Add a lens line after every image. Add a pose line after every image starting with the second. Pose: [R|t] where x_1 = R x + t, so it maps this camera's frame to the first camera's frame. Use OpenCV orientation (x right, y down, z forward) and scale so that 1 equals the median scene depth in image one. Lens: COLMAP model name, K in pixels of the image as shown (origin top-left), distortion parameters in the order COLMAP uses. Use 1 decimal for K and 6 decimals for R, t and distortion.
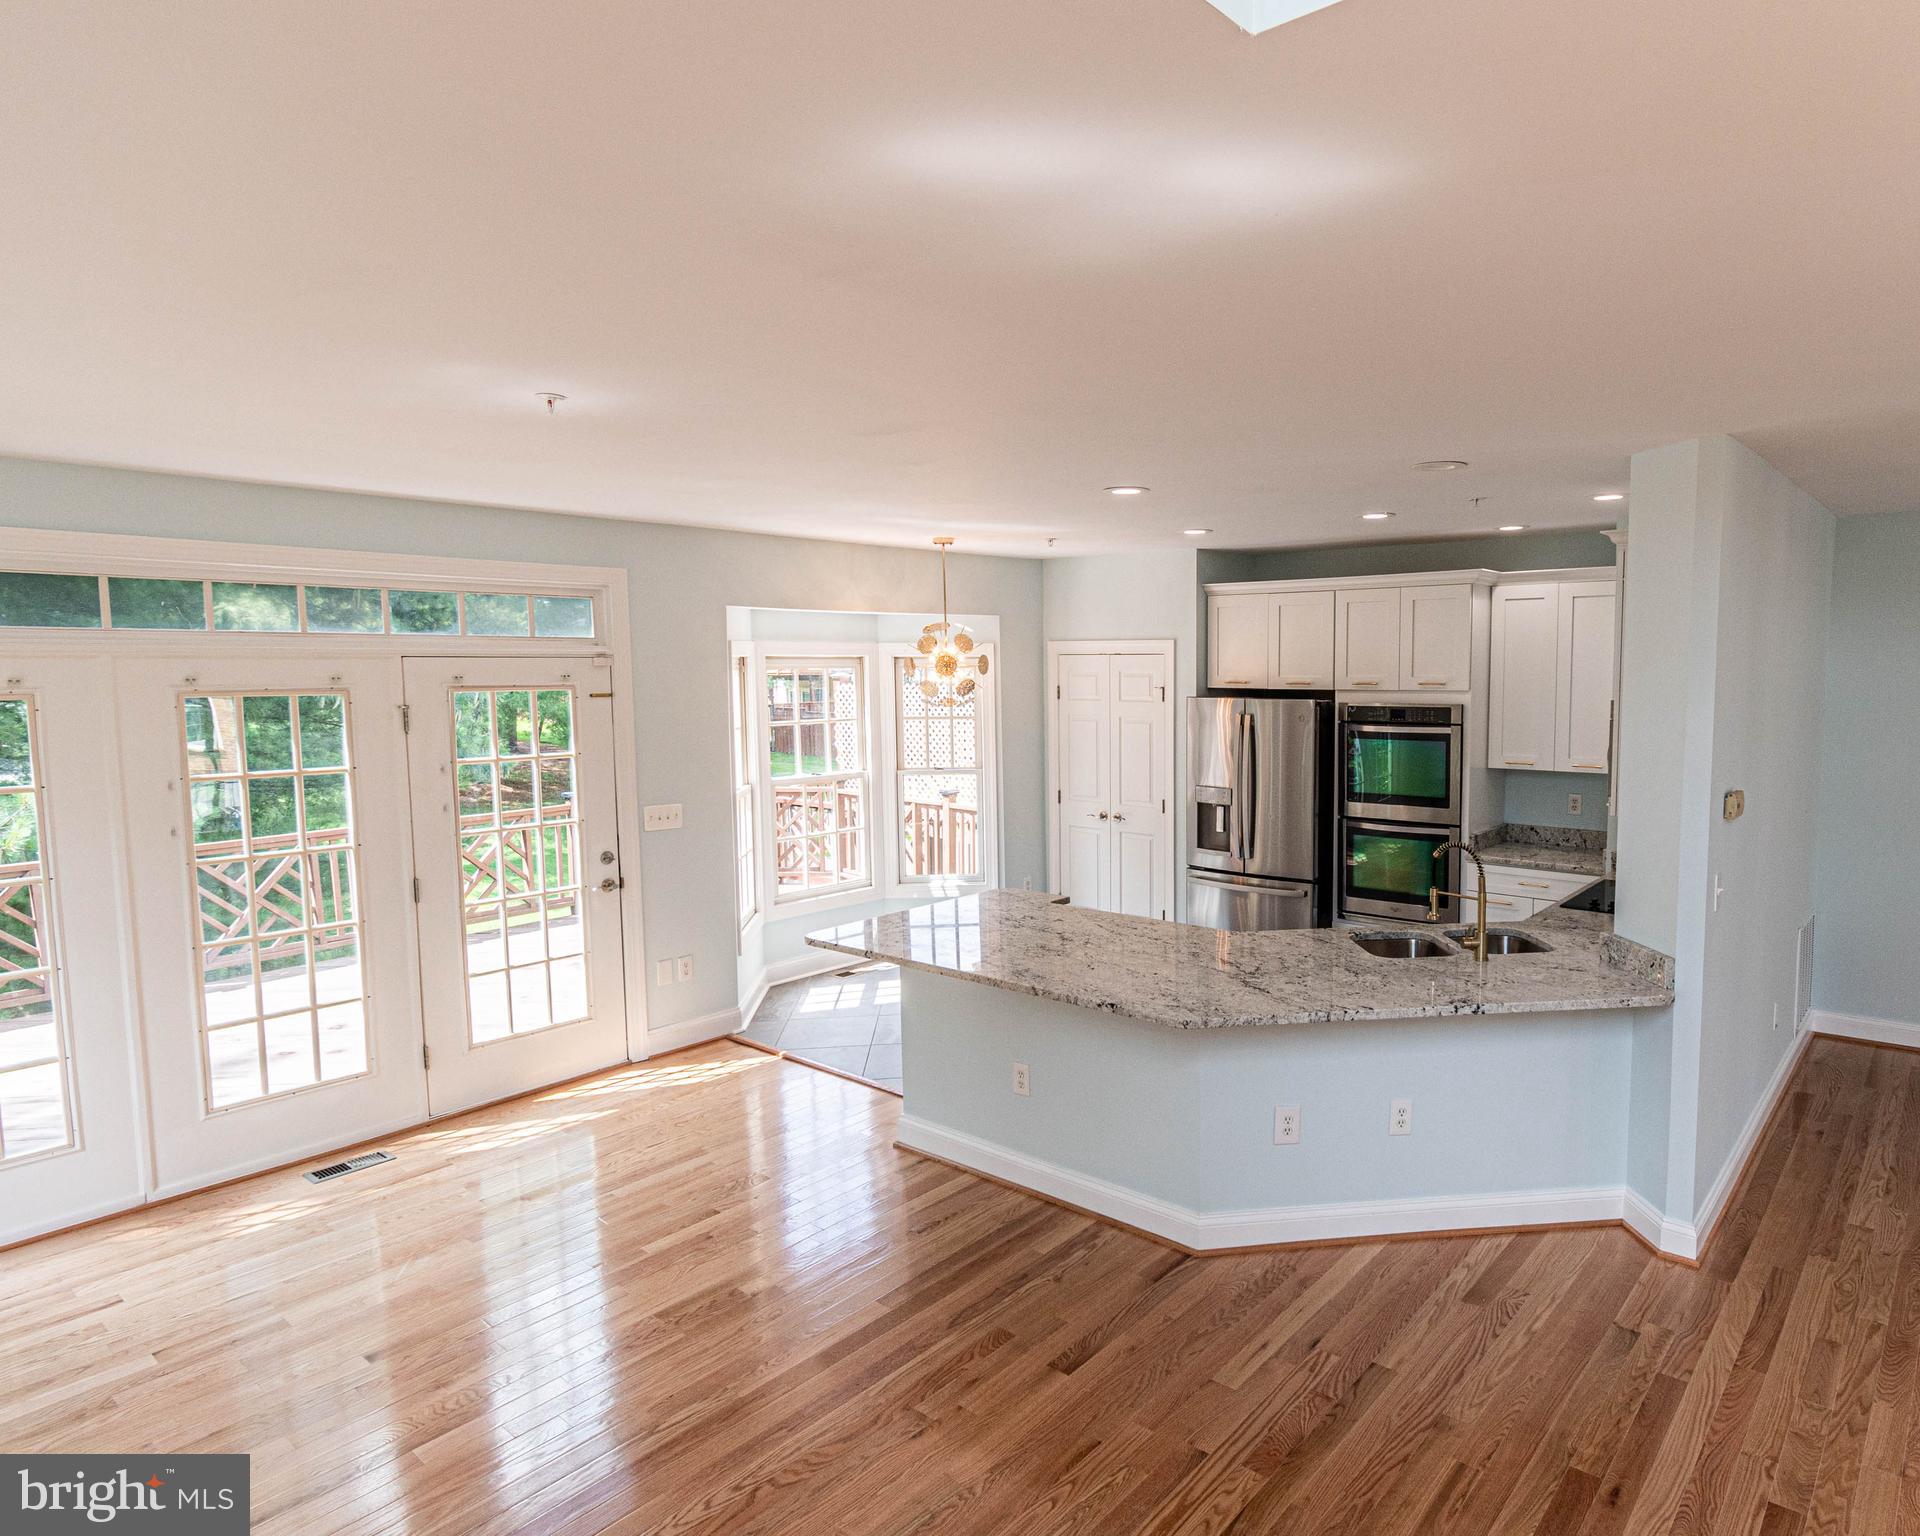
lens RADIAL K [[1133.8, 0, 1122.1], [0, 1133.8, 762.7], [0, 0, 1]] dist [0.002360, -0.012570]
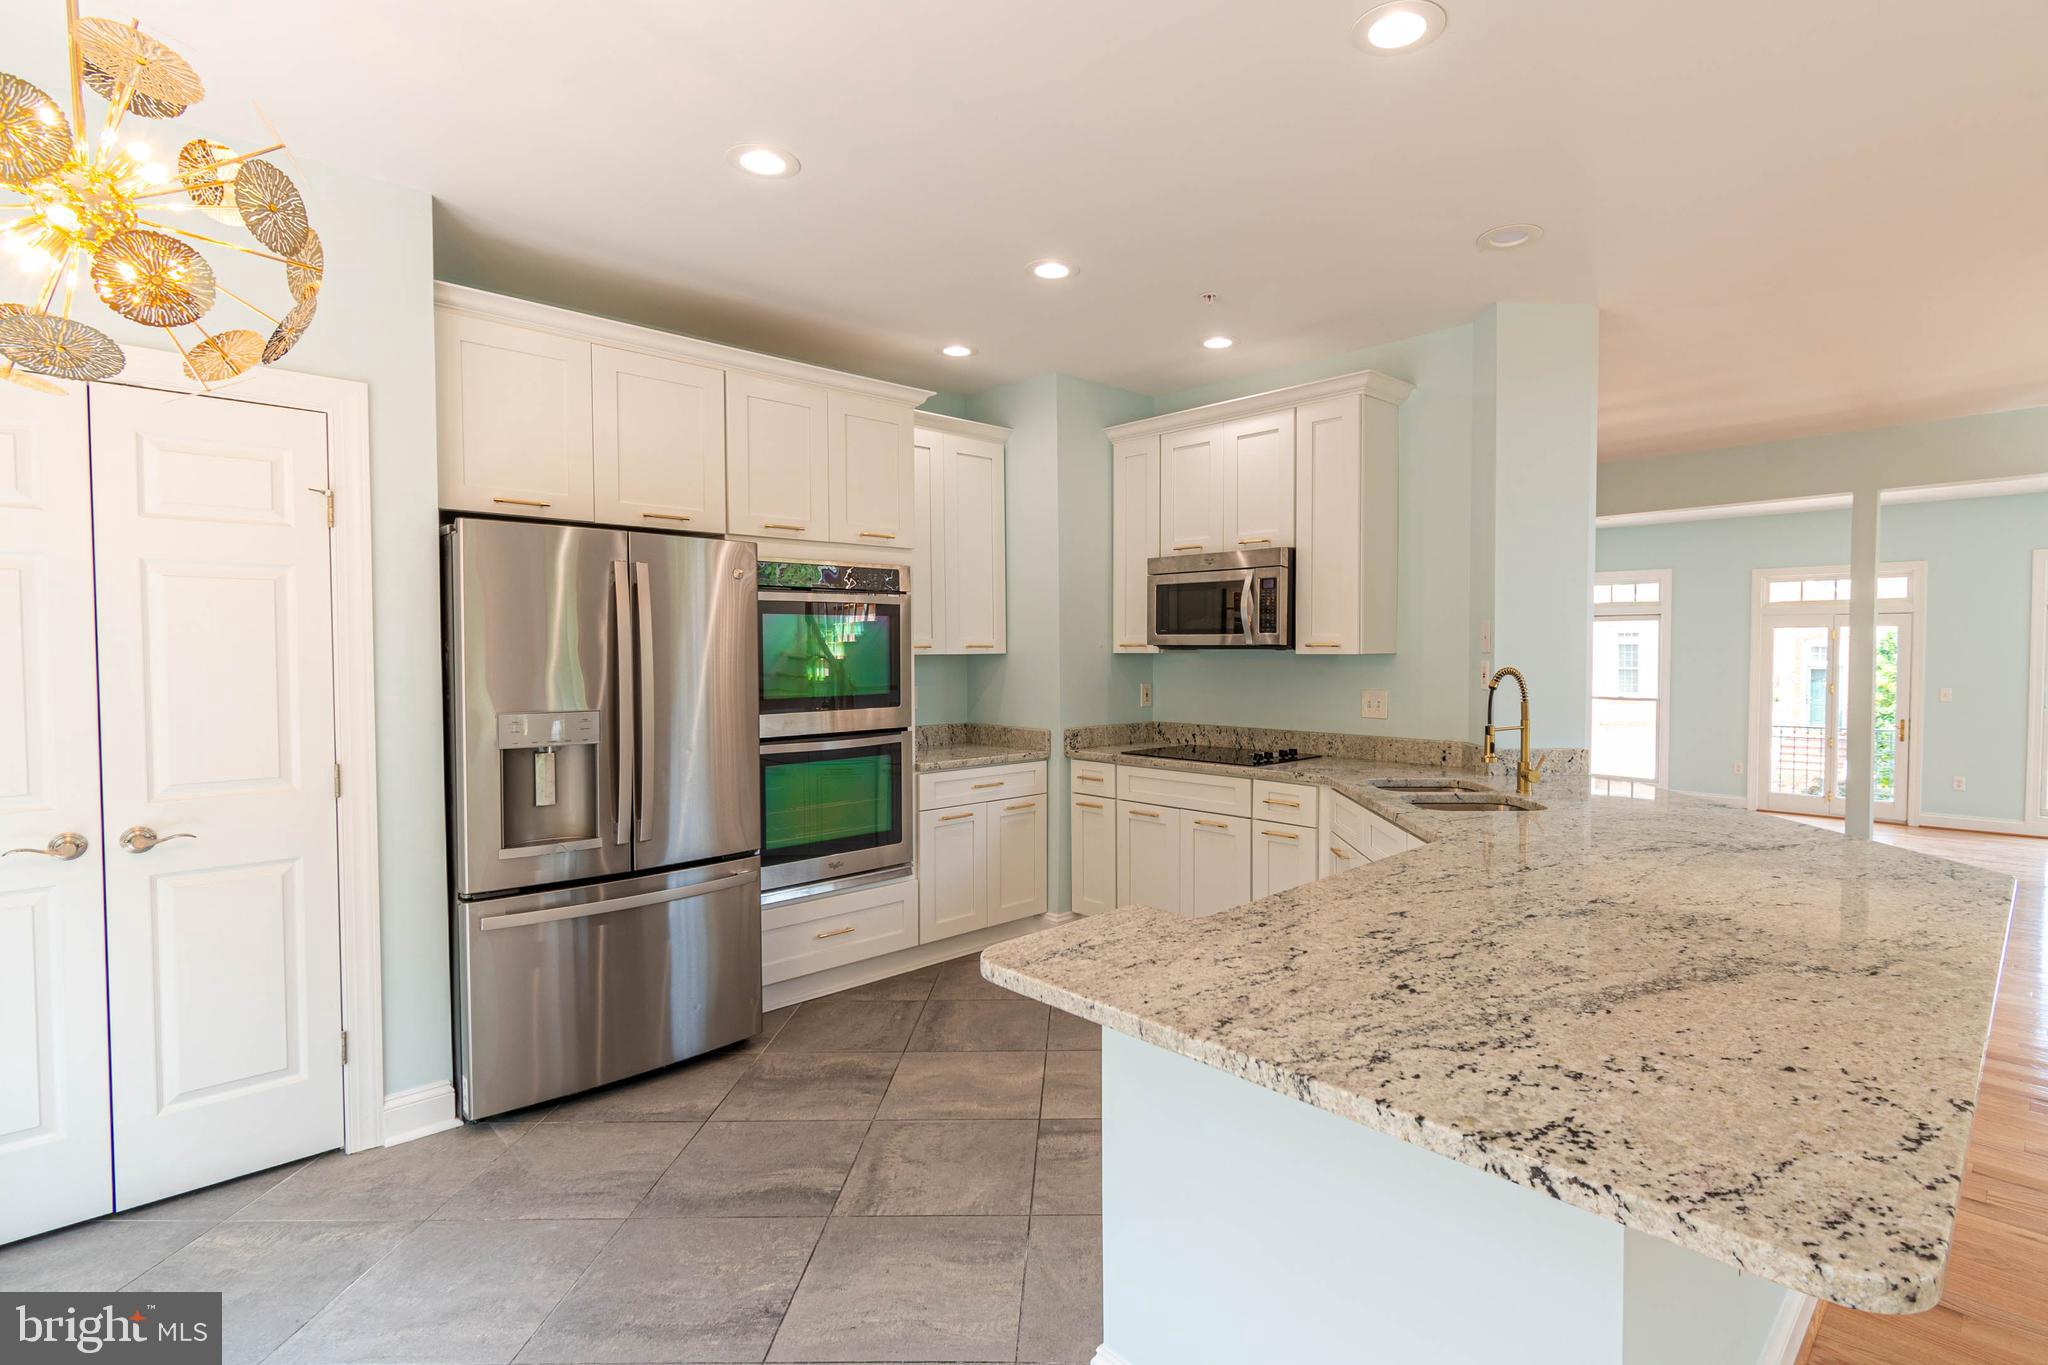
lens RADIAL K [[970.0, 0, 1085.6], [0, 970.0, 679.7], [0, 0, 1]] dist [0.001782, 0.000149]
pose [[0.128822, -0.026309, 0.991319, -0.527288], [0.089267, 0.995897, 0.014830, 0.039485], [-0.987642, 0.086582, 0.130642, 1.288438]]
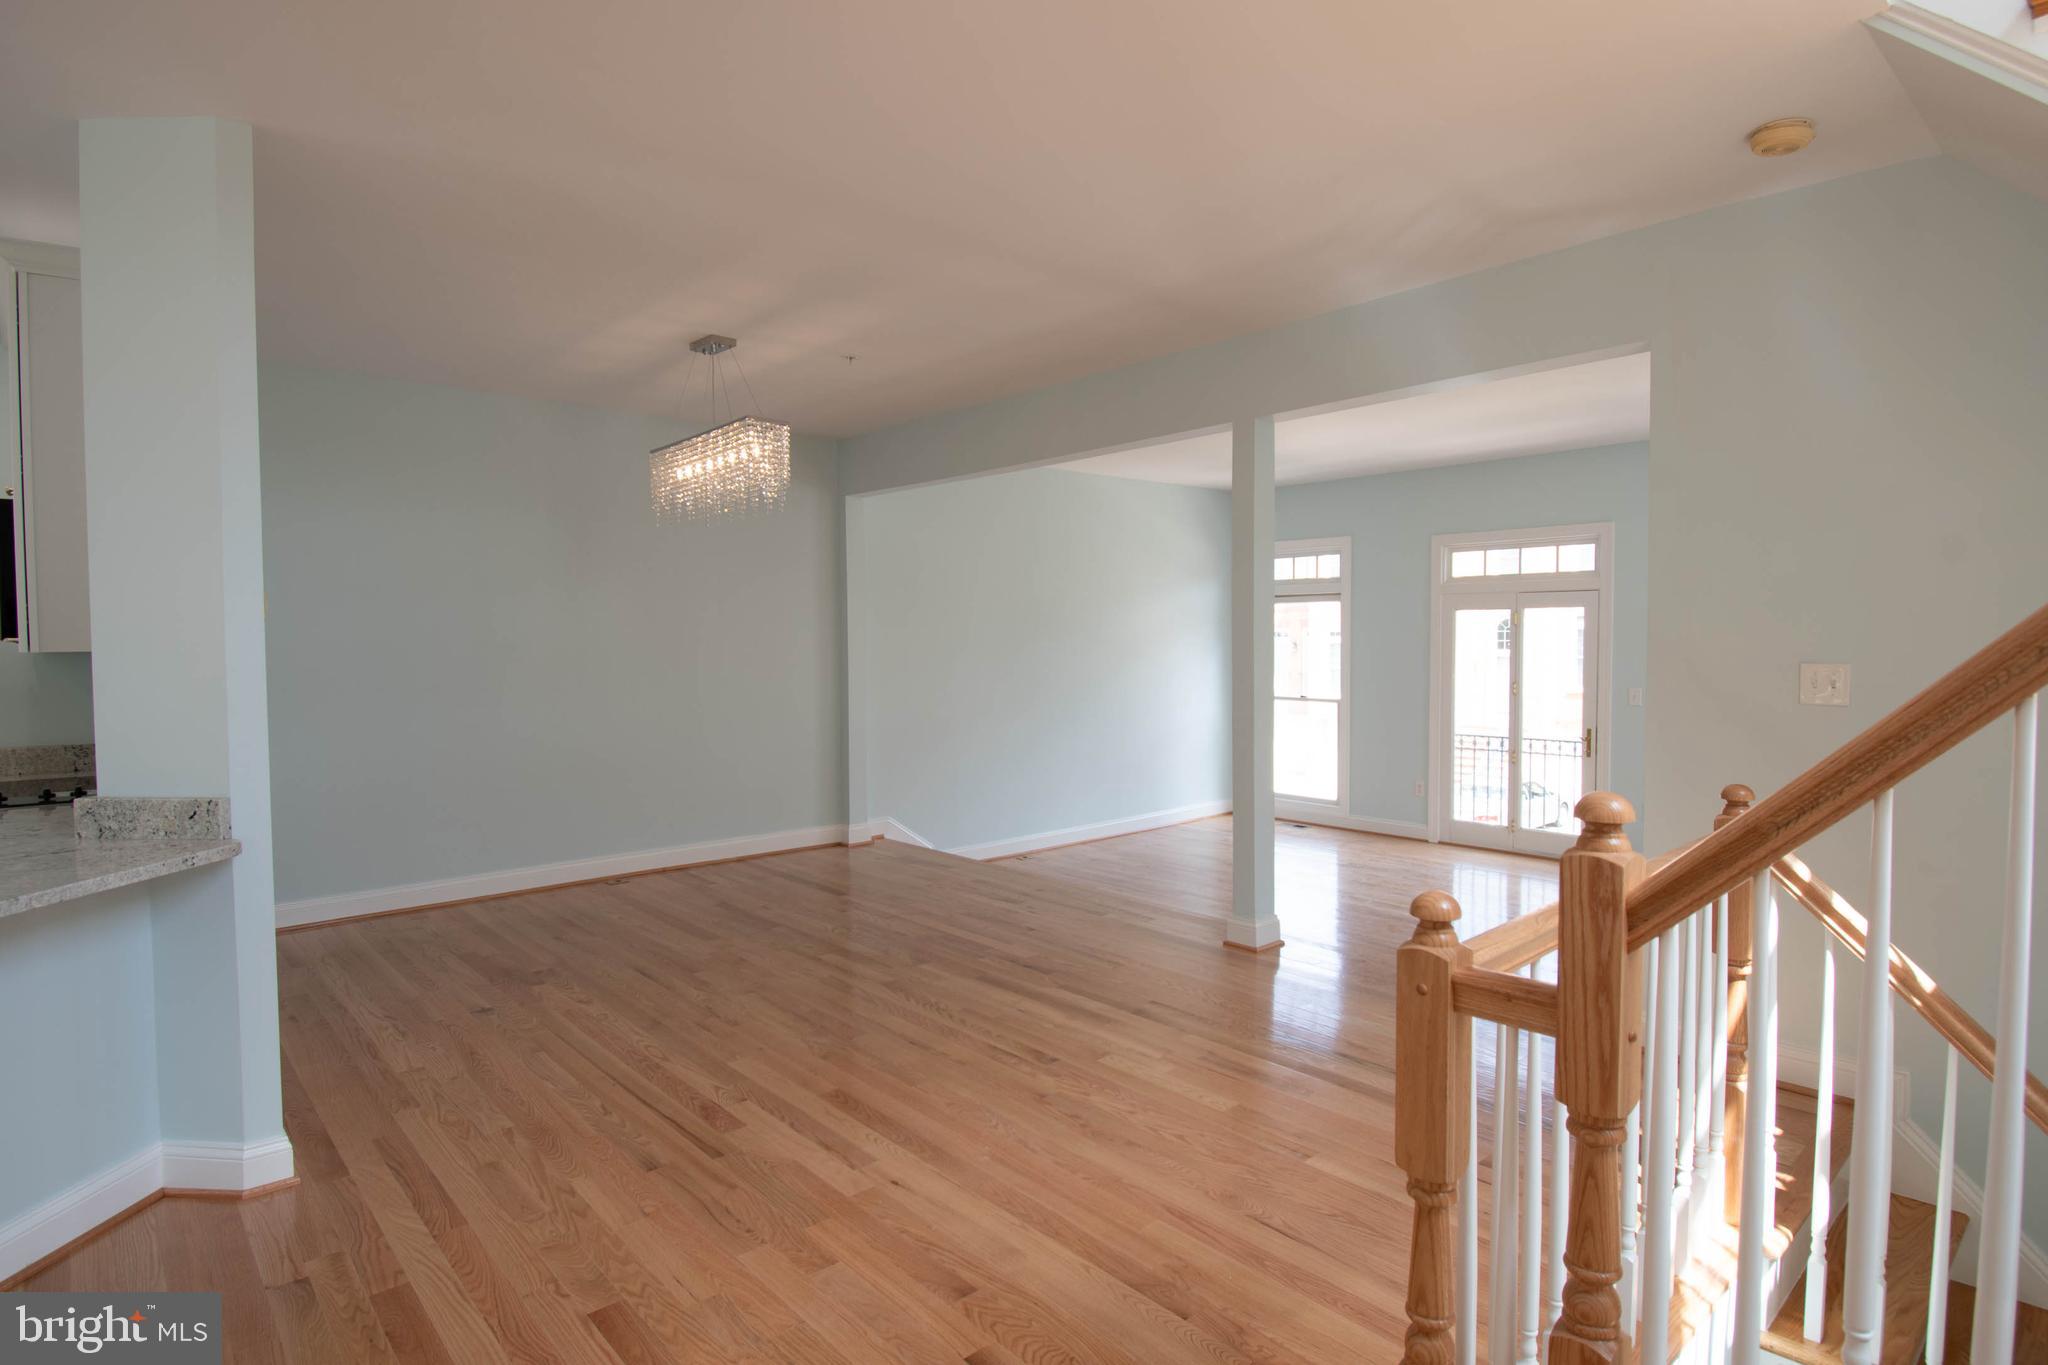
lens RADIAL K [[1080.9, 0, 1024.0], [0, 1080.9, 682.5], [0, 0, 1]] dist [-0.004945, -0.001284]
pose [[0.178353, -0.037508, 0.983251, -0.117299], [0.090384, 0.995673, 0.021586, 0.120898], [-0.979806, 0.085020, 0.180972, 0.321448]]
